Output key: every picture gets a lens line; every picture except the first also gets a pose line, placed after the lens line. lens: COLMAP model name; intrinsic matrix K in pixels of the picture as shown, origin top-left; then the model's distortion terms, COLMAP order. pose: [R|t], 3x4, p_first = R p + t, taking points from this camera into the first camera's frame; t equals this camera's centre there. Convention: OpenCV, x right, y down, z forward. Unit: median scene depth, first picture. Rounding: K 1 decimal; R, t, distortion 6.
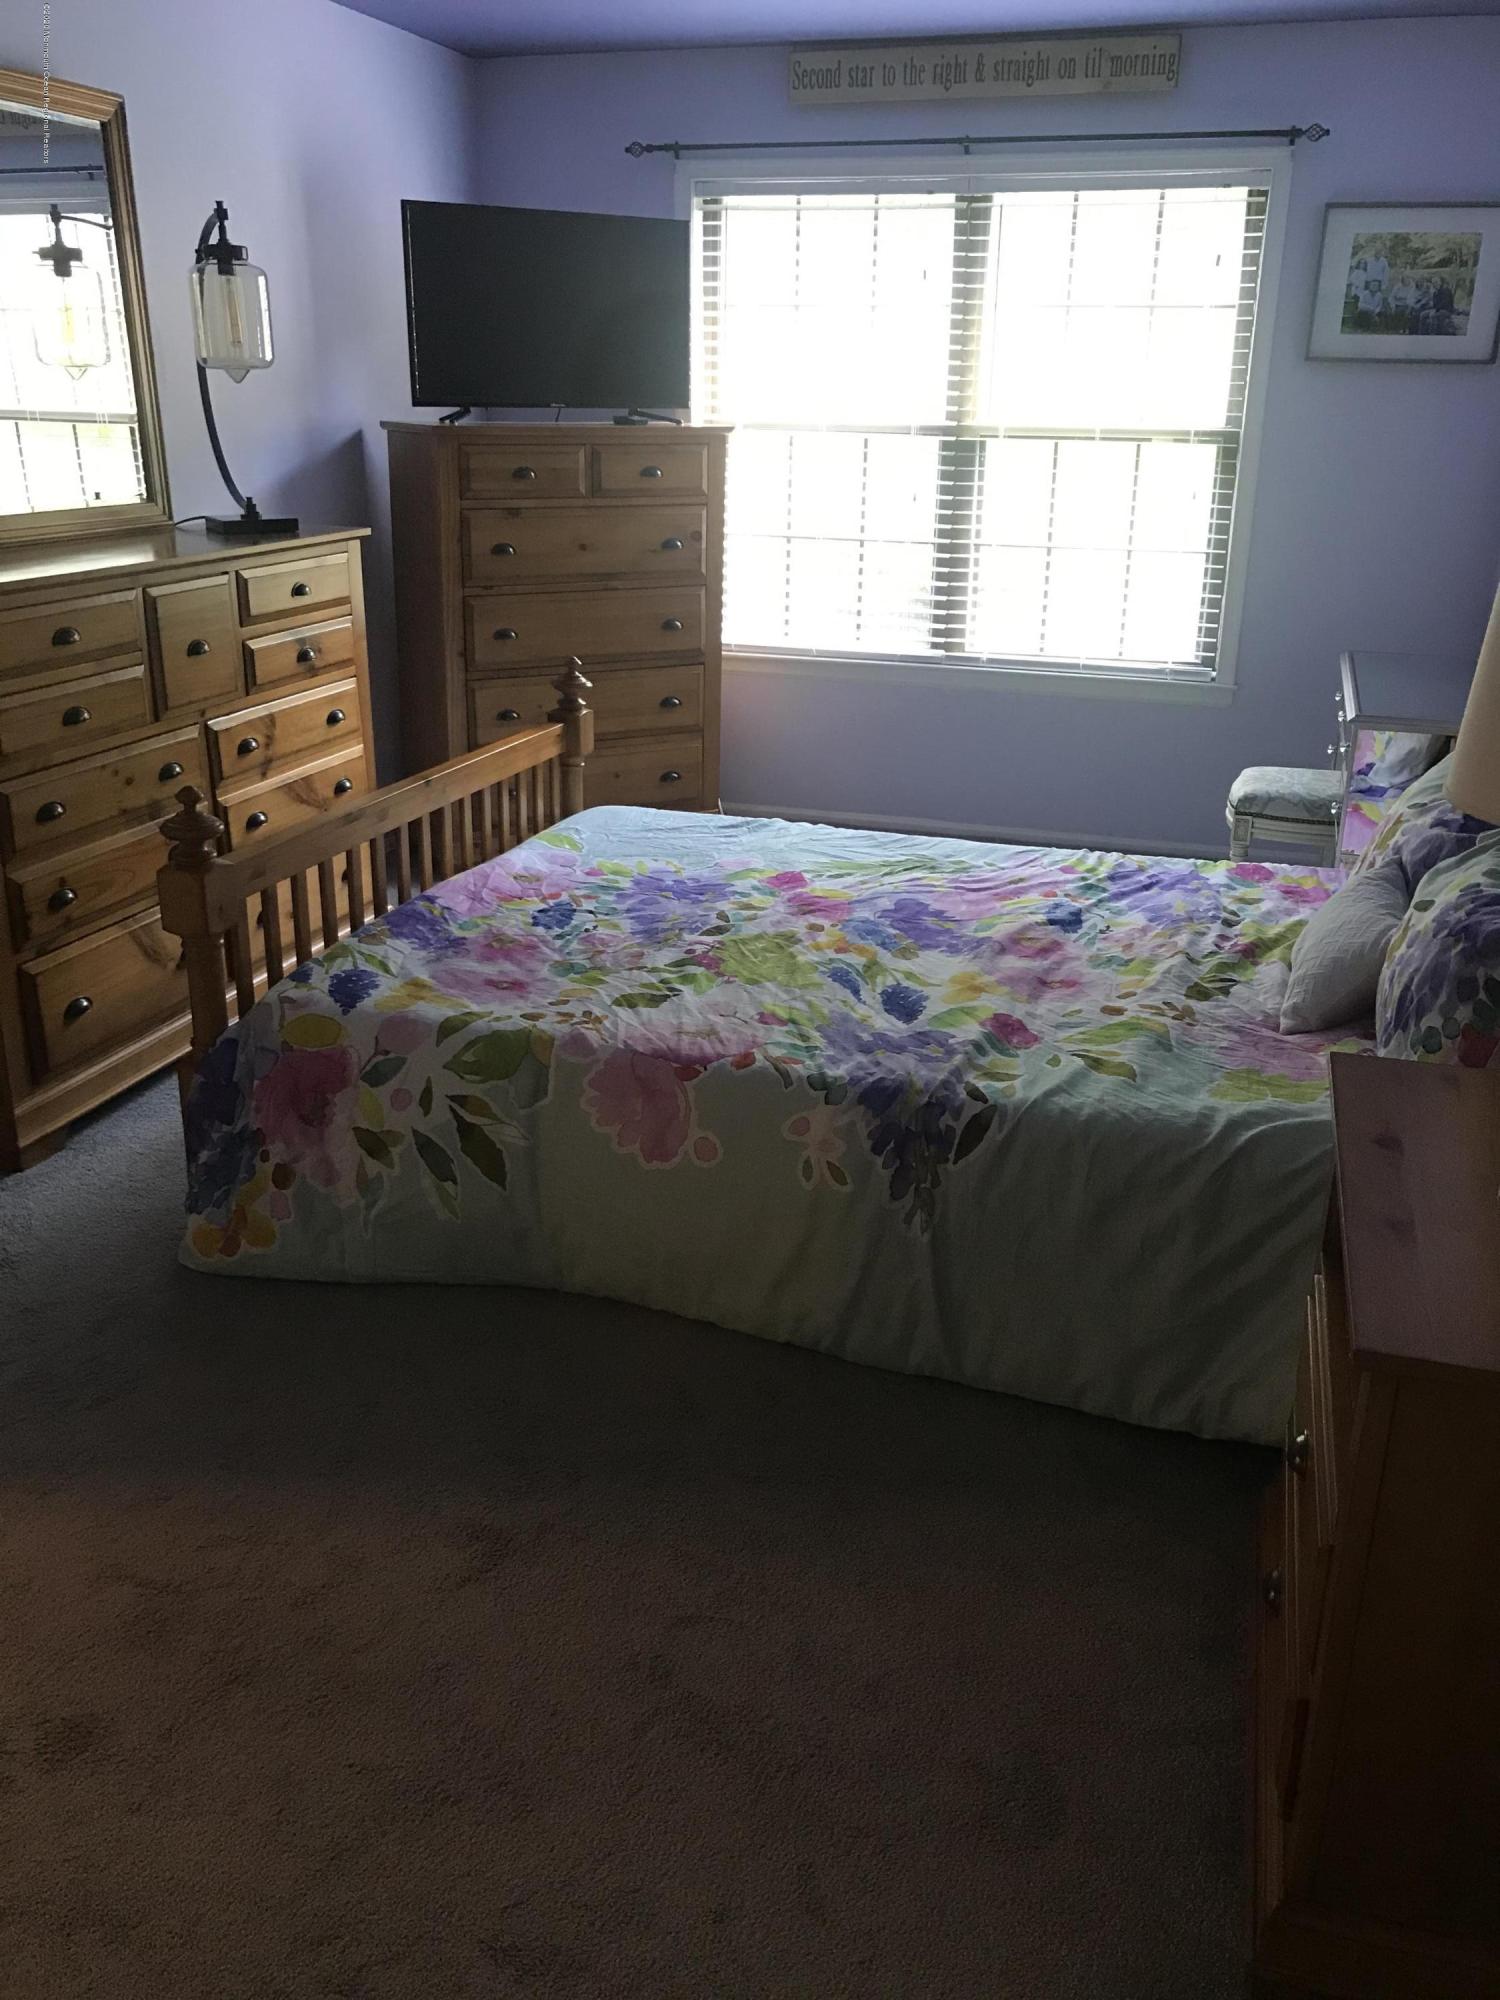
lens RADIAL K [[1634.7, 0, 743.8], [0, 1634.7, 989.3], [0, 0, 1]] dist [0.027549, 0.000328]
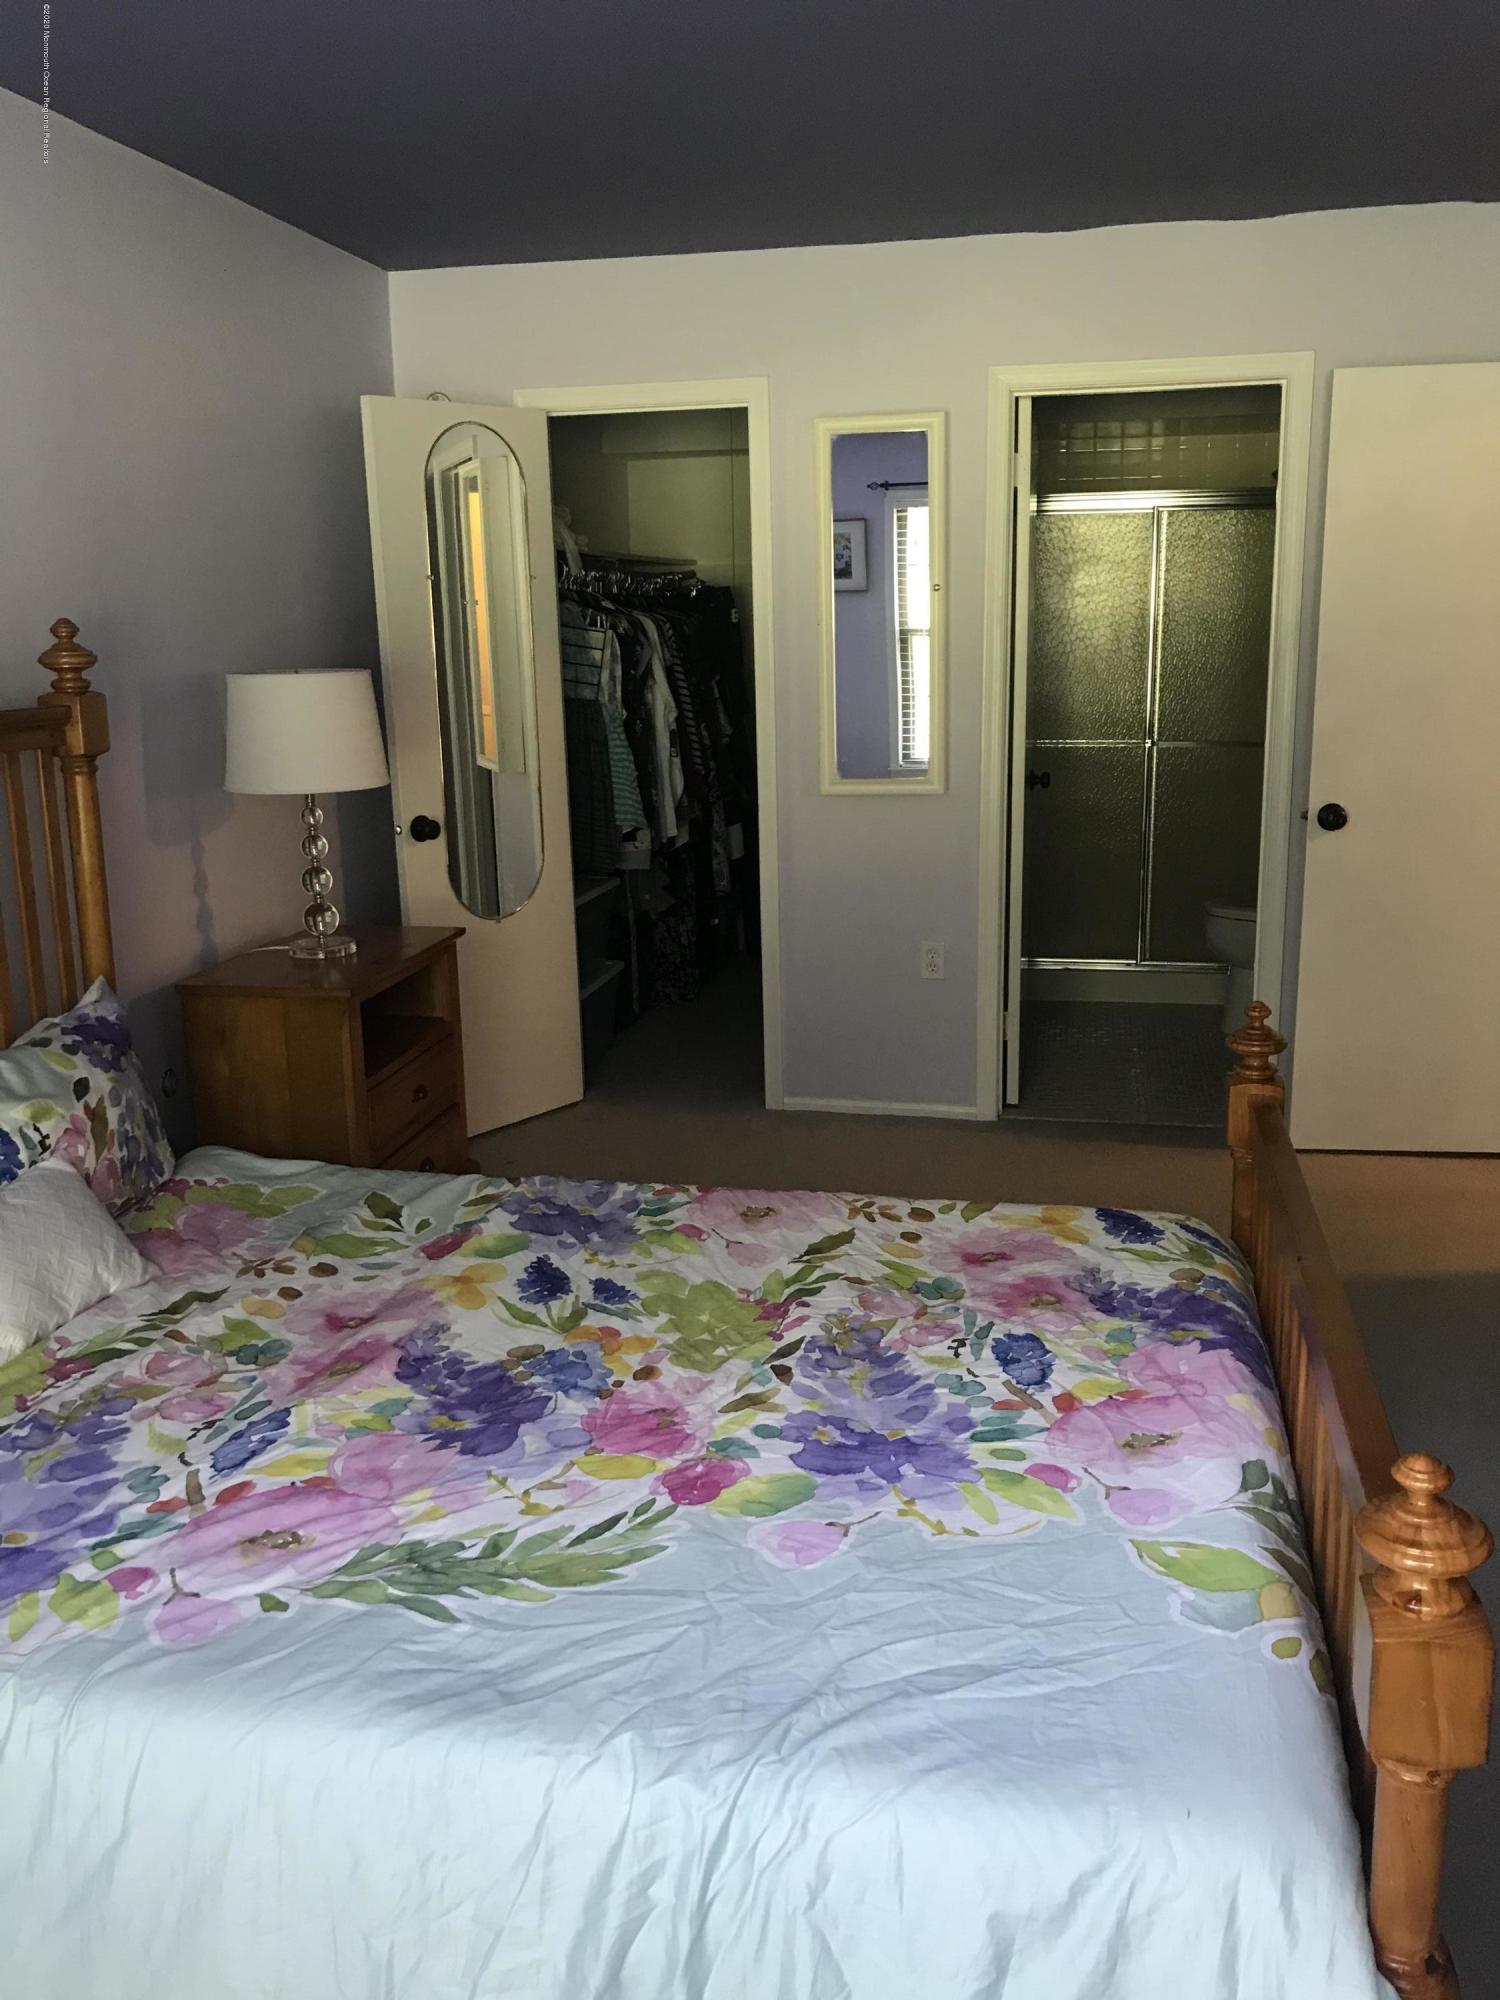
lens RADIAL K [[1634.7, 0, 765.0], [0, 1634.7, 1003.3], [0, 0, 1]] dist [0.027549, 0.000328]
pose [[-0.993231, 0.022923, -0.113869, 0.075333], [-0.042832, 0.838968, 0.542492, -0.597284], [0.107968, 0.543698, -0.832308, 1.633510]]
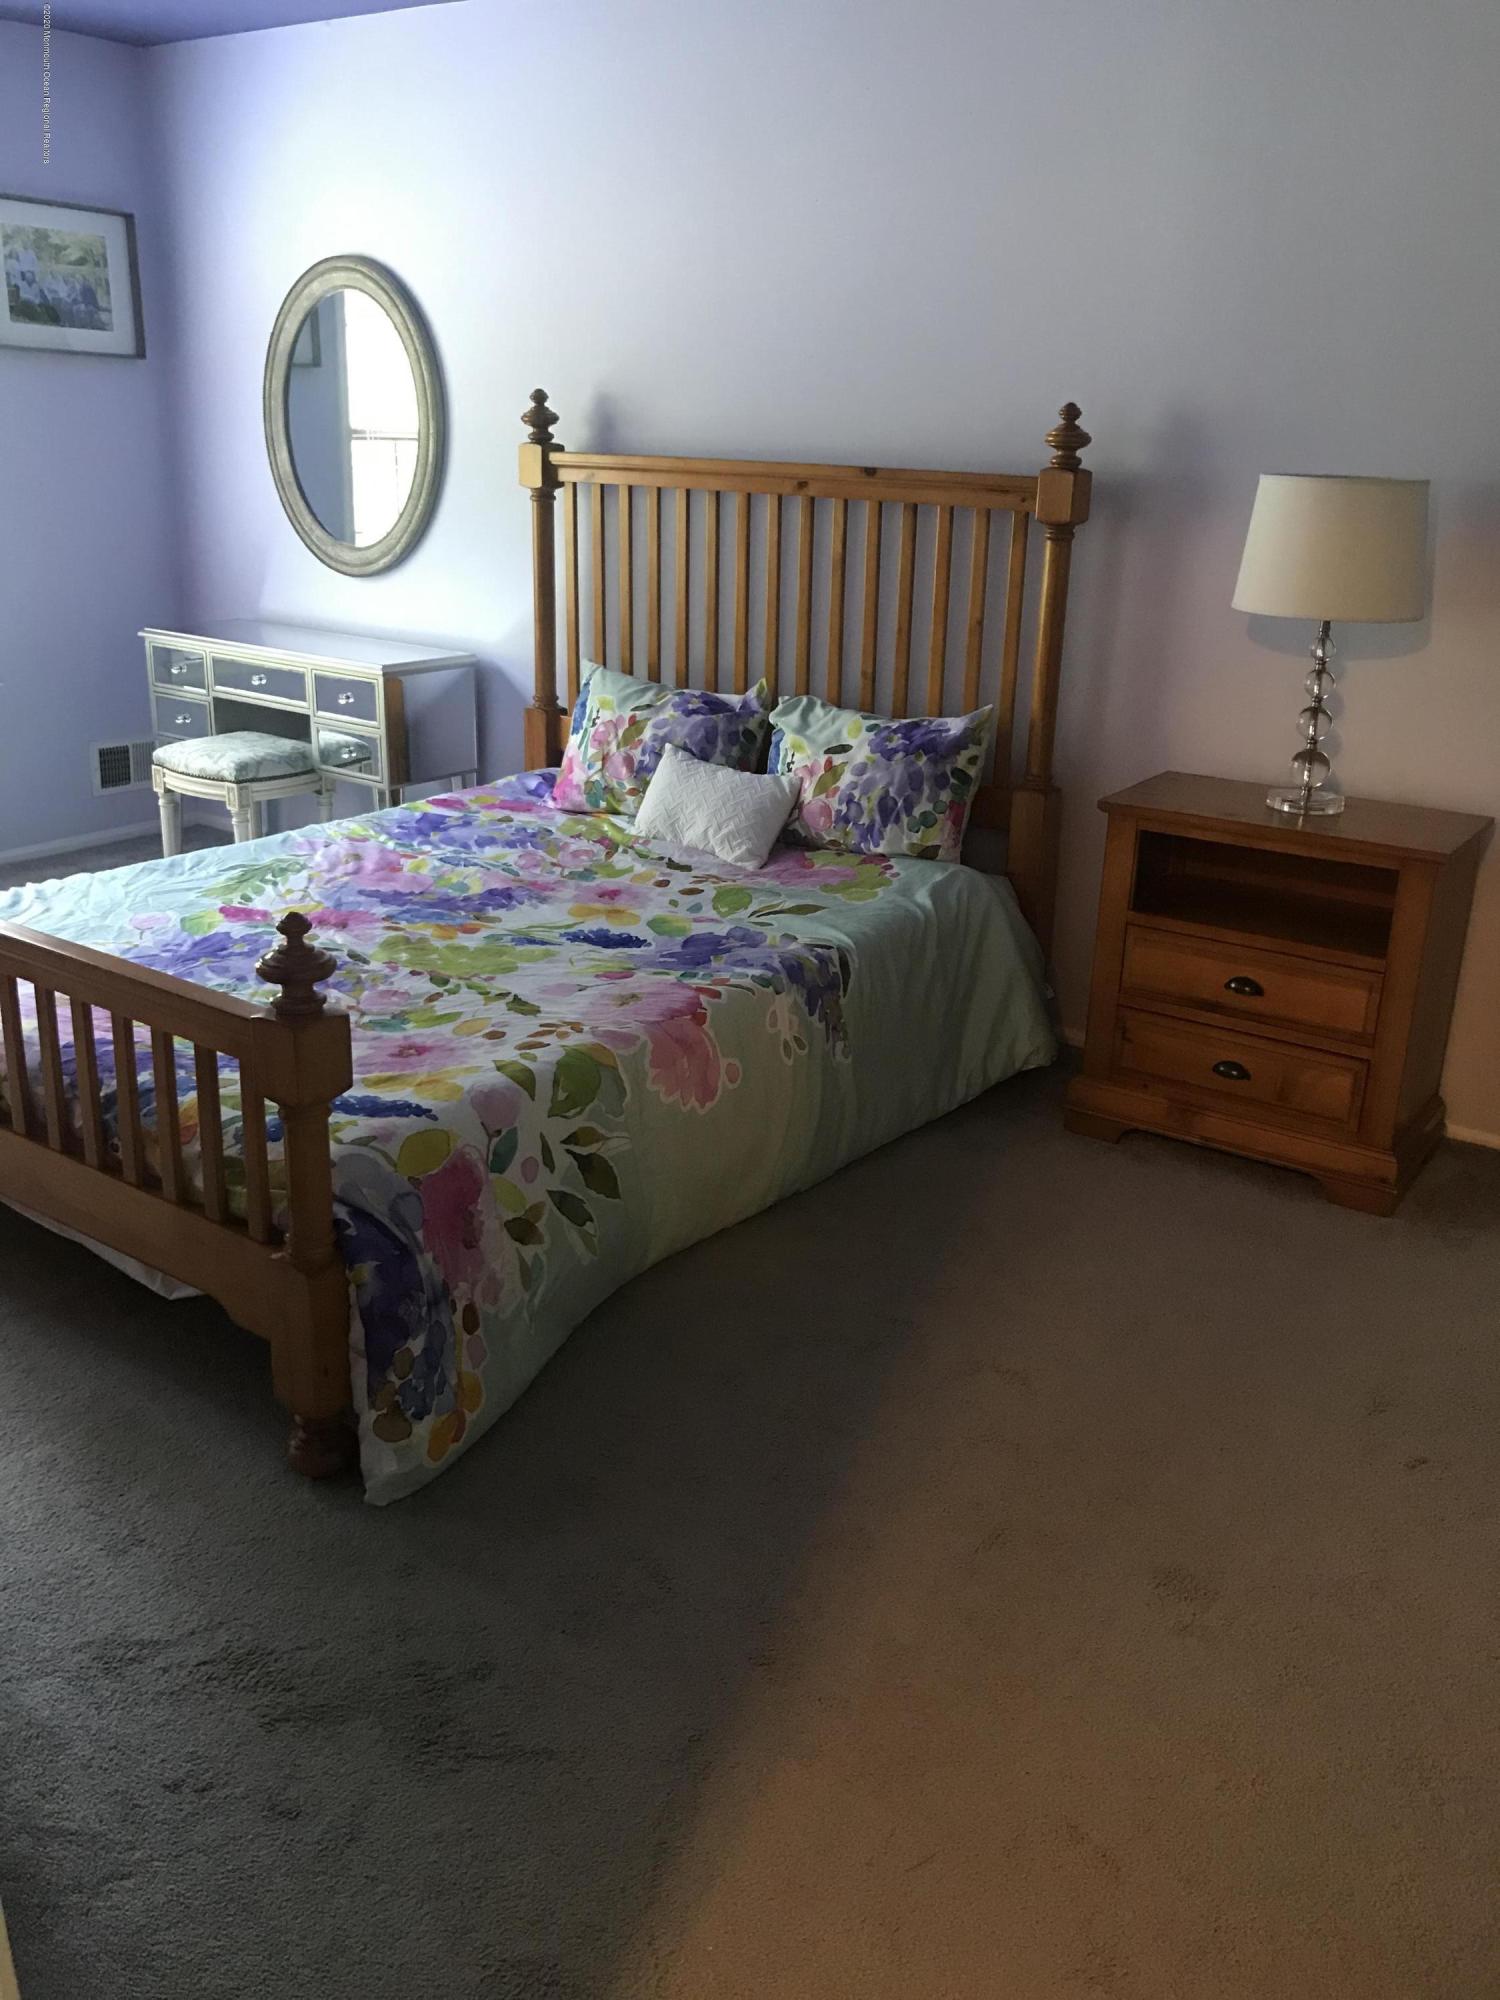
lens RADIAL K [[1634.7, 0, 764.2], [0, 1634.7, 993.5], [0, 0, 1]] dist [0.027549, 0.000328]
pose [[0.304741, -0.323023, 0.895985, -0.875917], [0.303456, 0.924635, 0.230141, -0.179272], [-0.902800, 0.201758, 0.379797, 0.458905]]
